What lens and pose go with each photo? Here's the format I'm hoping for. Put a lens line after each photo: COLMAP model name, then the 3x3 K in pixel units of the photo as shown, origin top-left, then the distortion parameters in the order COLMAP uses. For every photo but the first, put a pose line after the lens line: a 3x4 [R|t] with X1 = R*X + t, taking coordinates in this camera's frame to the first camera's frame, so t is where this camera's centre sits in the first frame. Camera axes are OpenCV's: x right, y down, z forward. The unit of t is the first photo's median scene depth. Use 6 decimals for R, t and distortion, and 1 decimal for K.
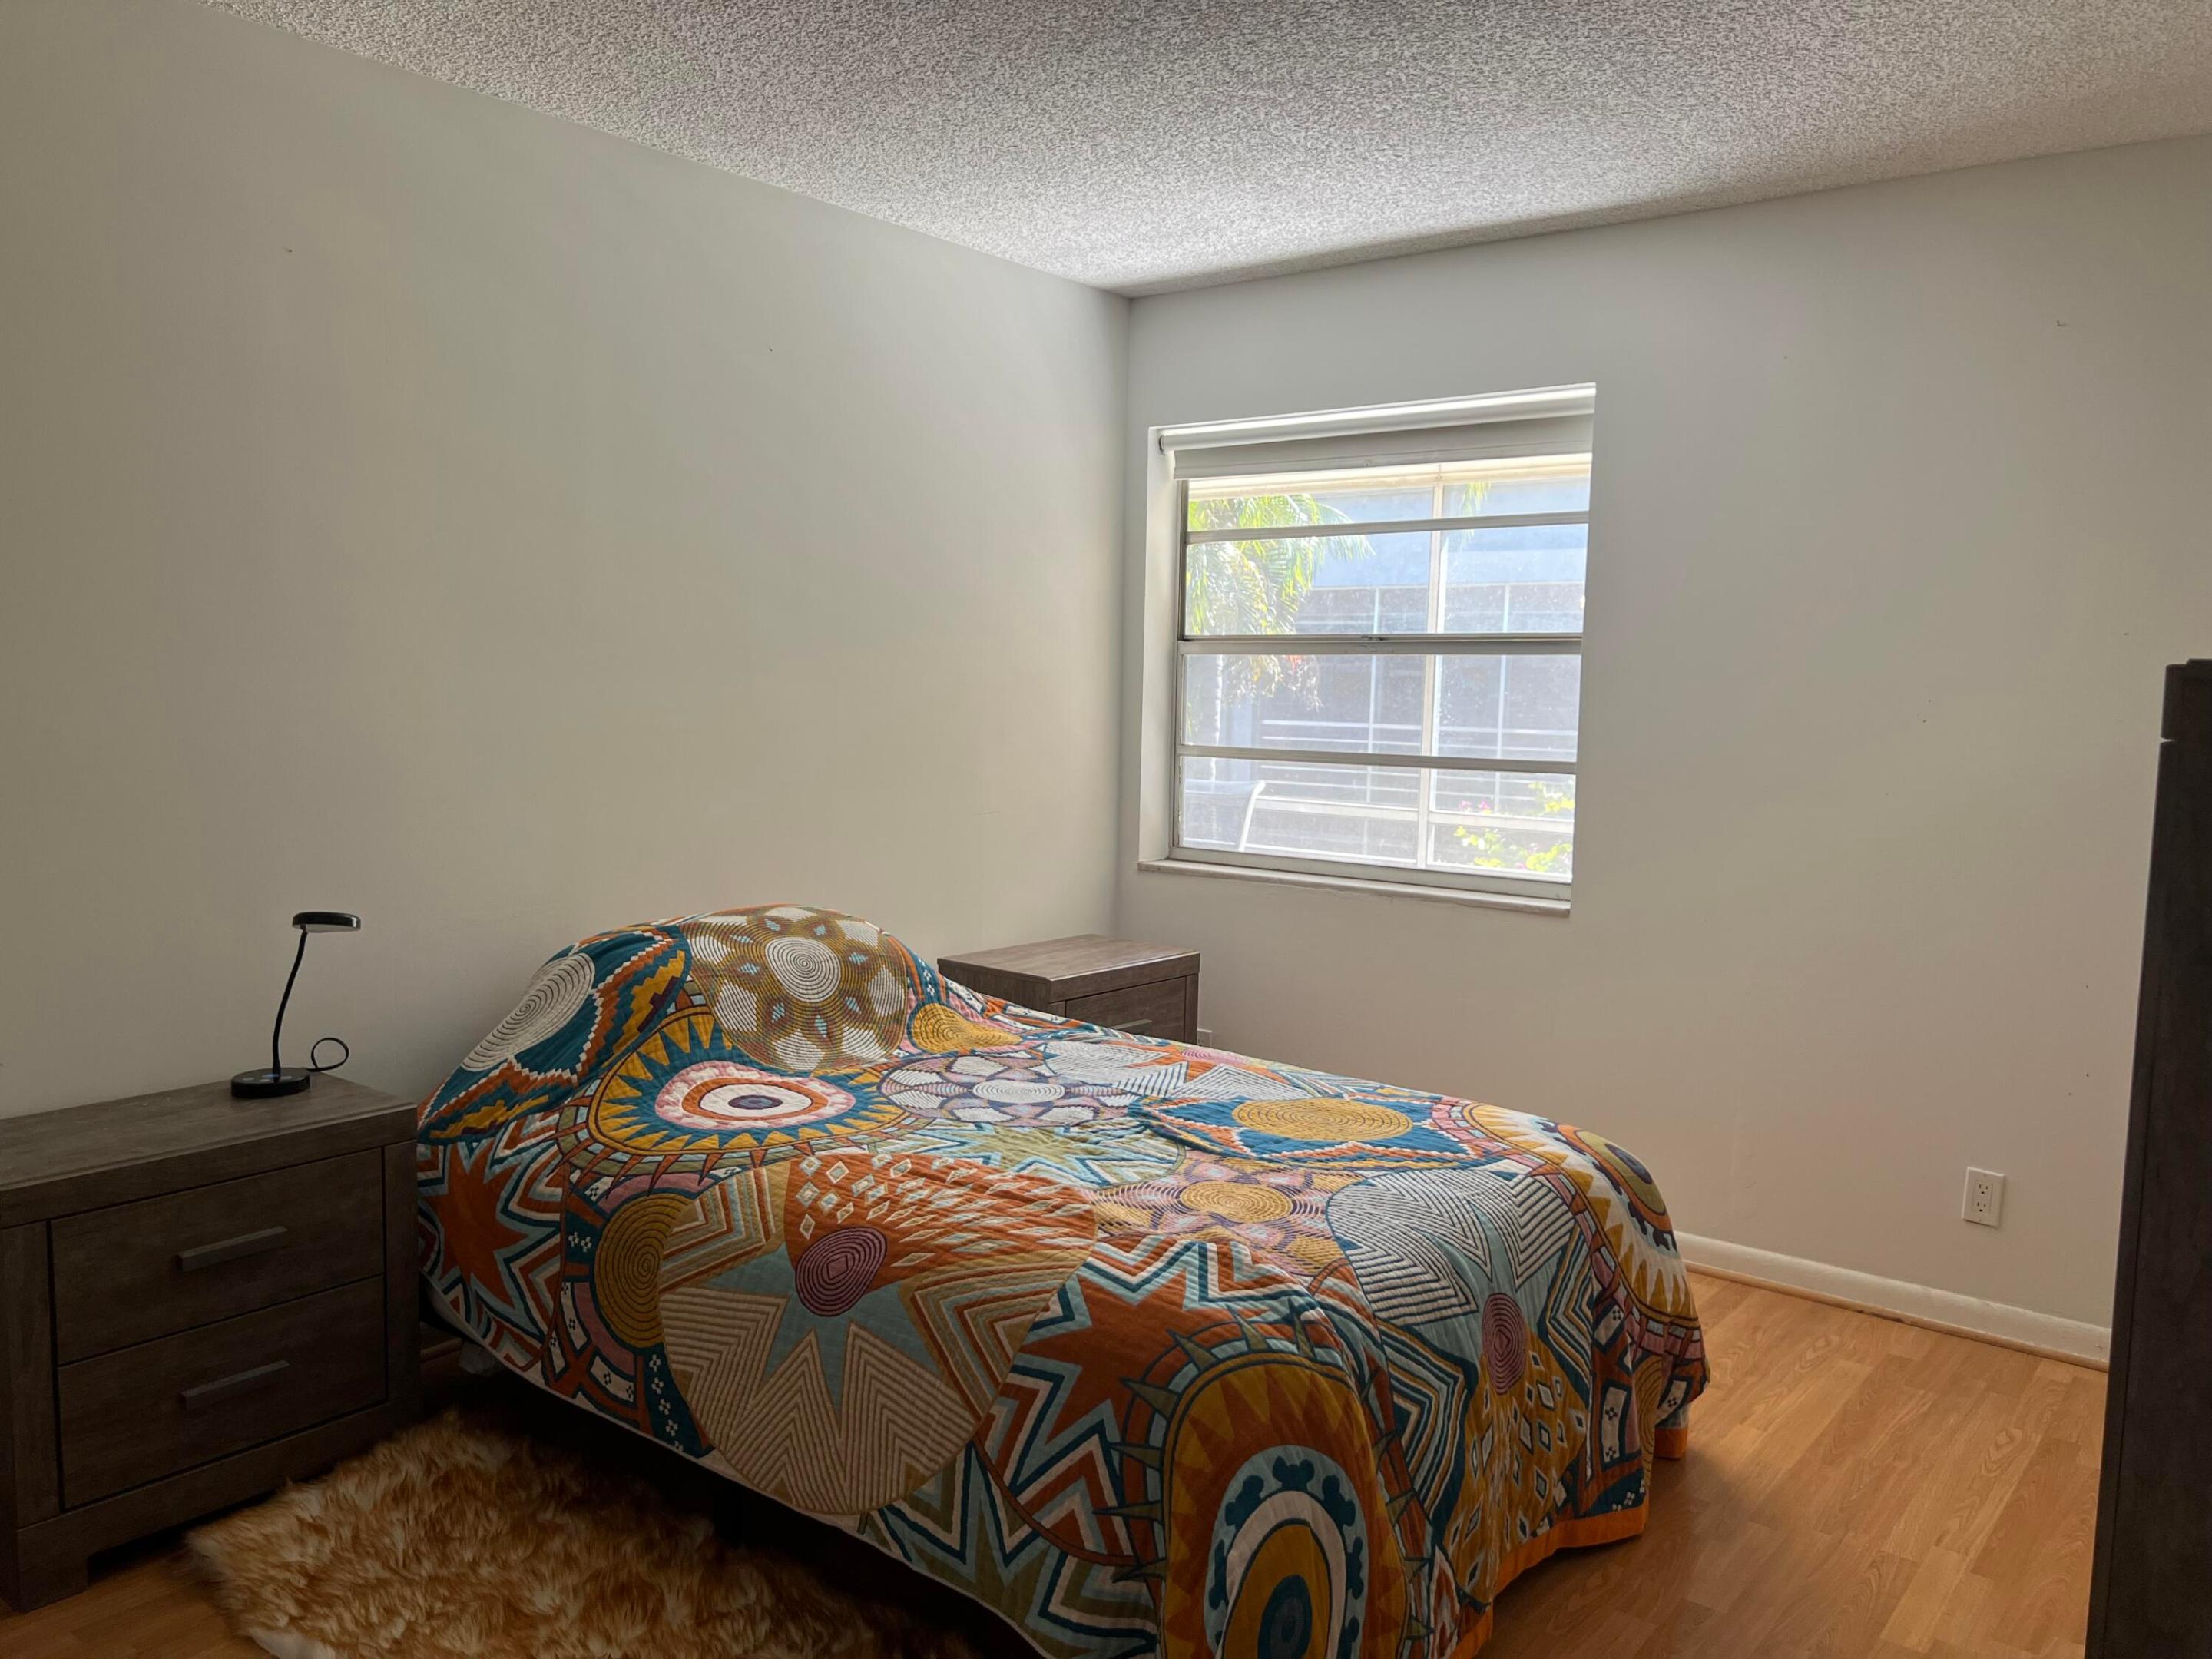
lens RADIAL K [[1657.5, 0, 1100.5], [0, 1657.5, 839.2], [0, 0, 1]] dist [0.057026, -0.073959]
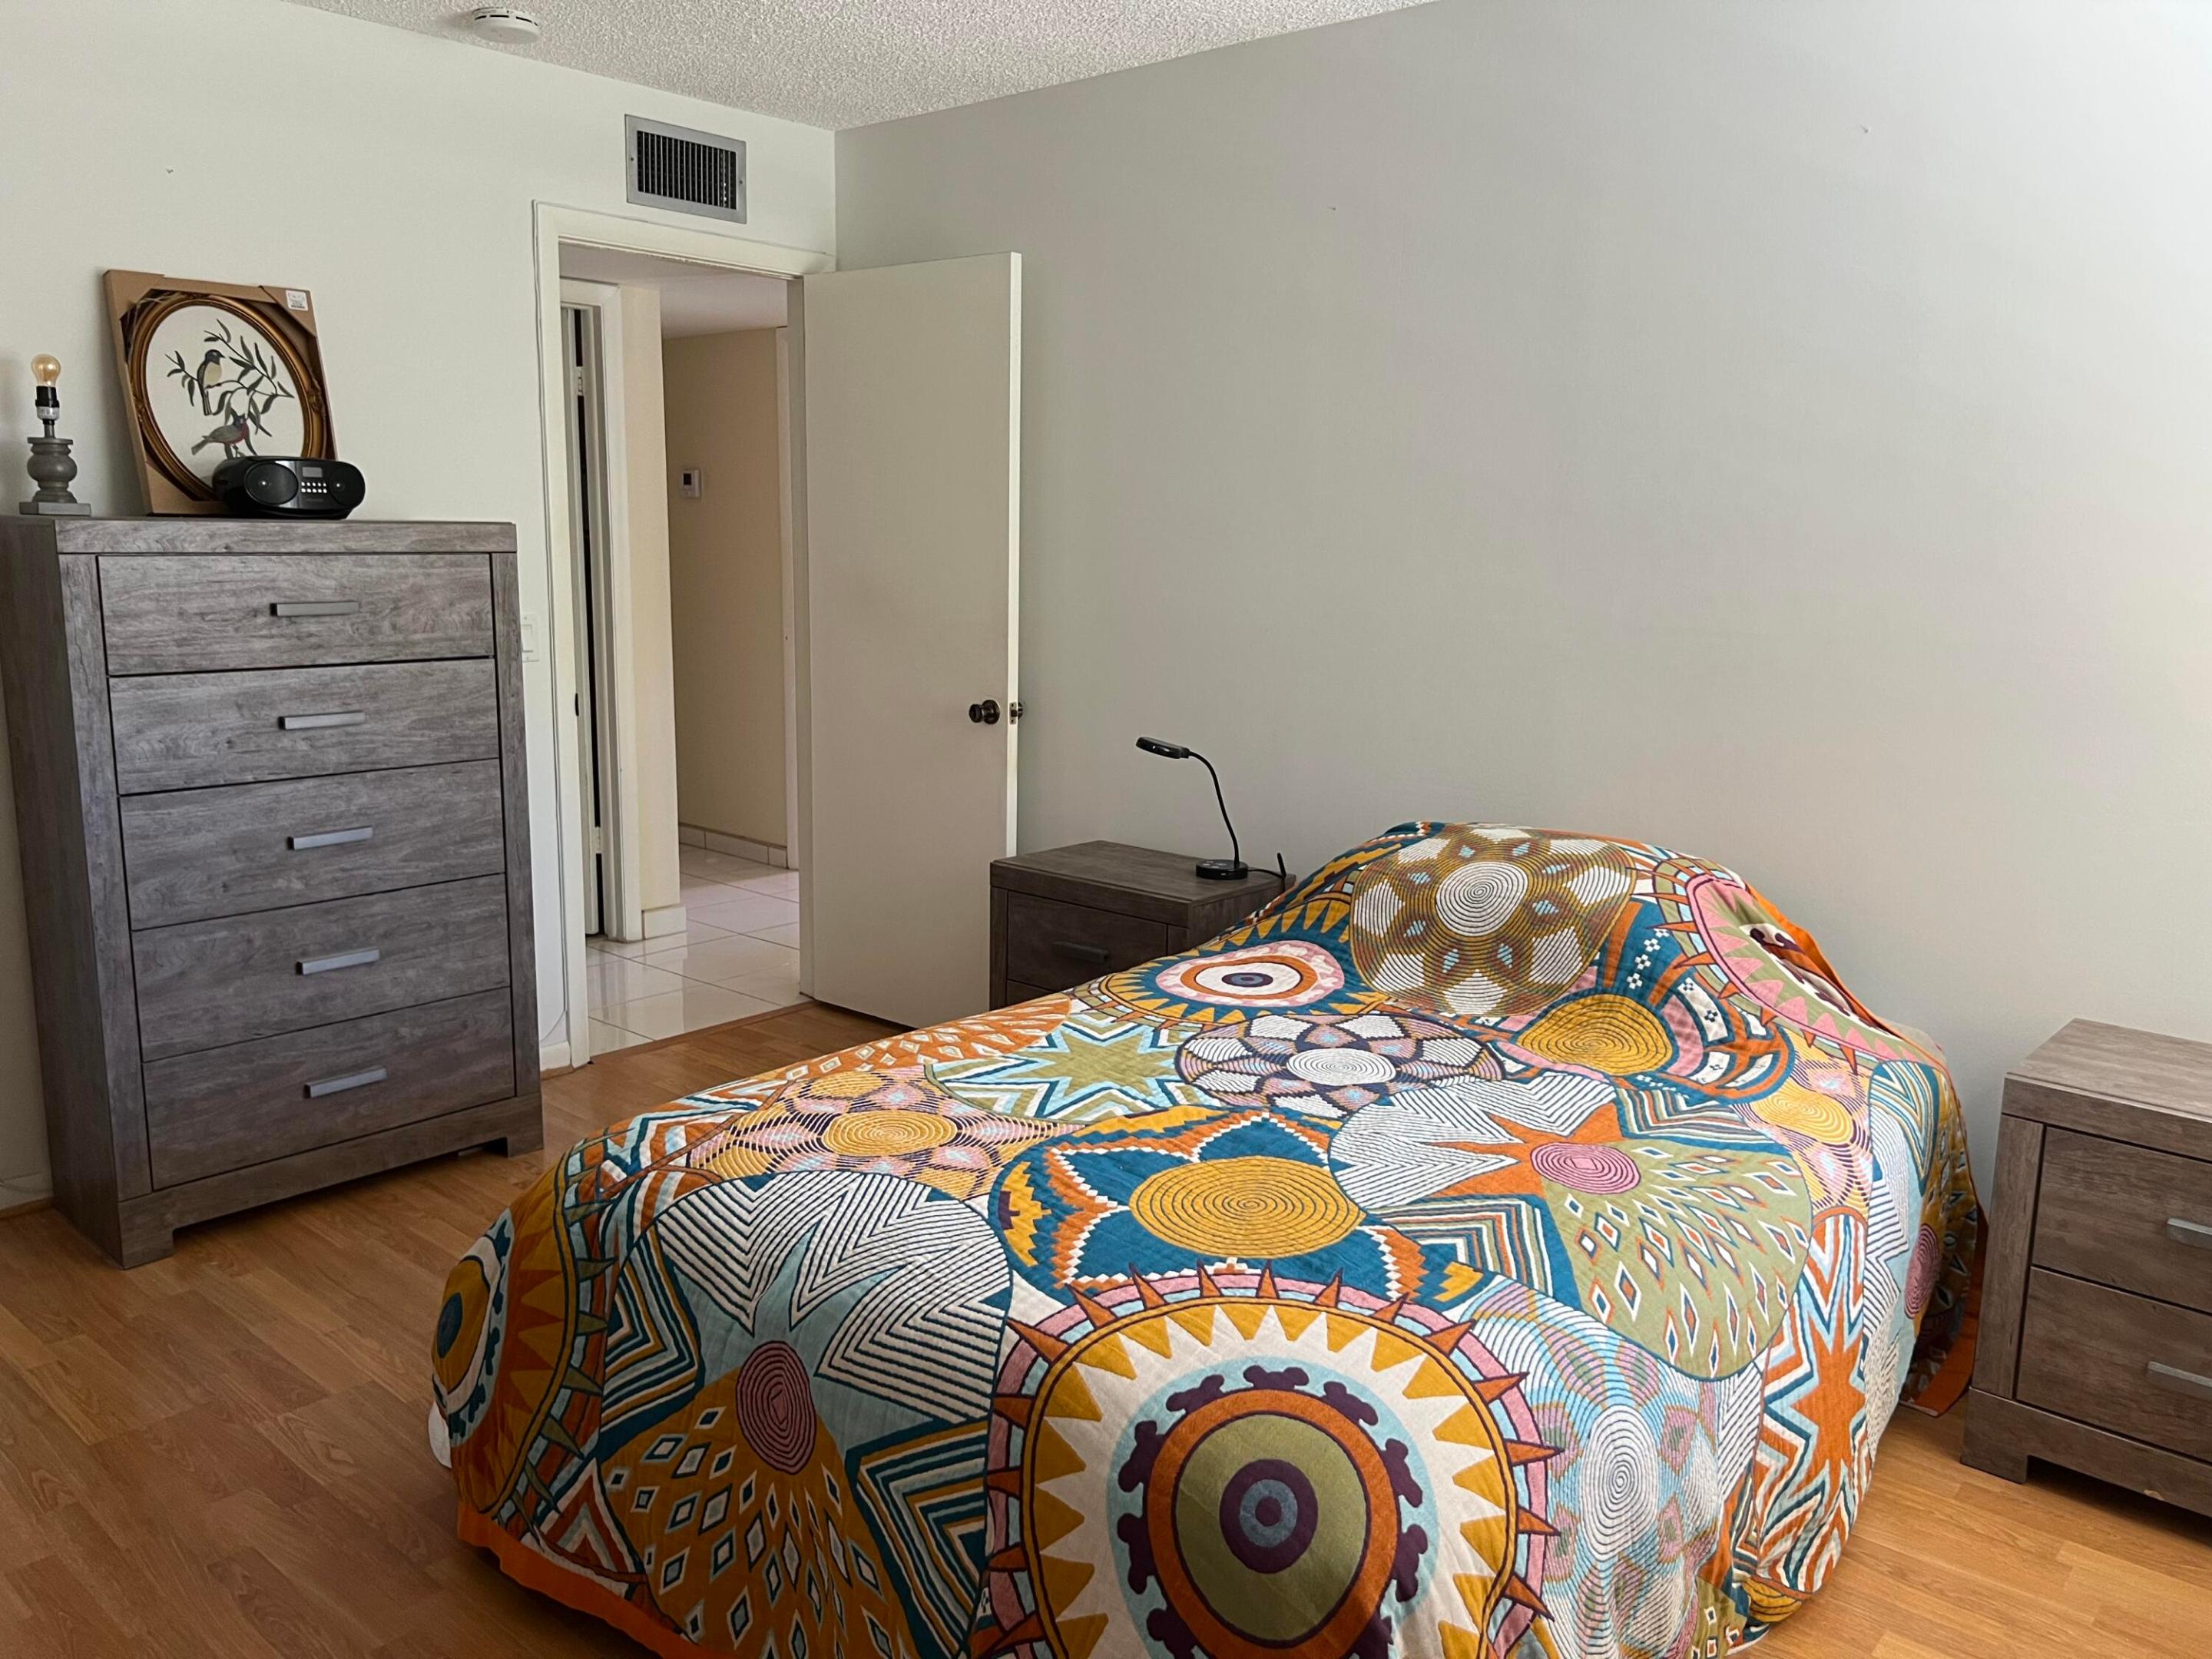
lens RADIAL K [[1657.5, 0, 1100.5], [0, 1657.5, 839.2], [0, 0, 1]] dist [0.057026, -0.073959]
pose [[-0.039442, 0.172303, -0.984254, 0.814236], [-0.119367, 0.977154, 0.175844, -0.097869], [0.992066, 0.124423, -0.017974, 0.957557]]
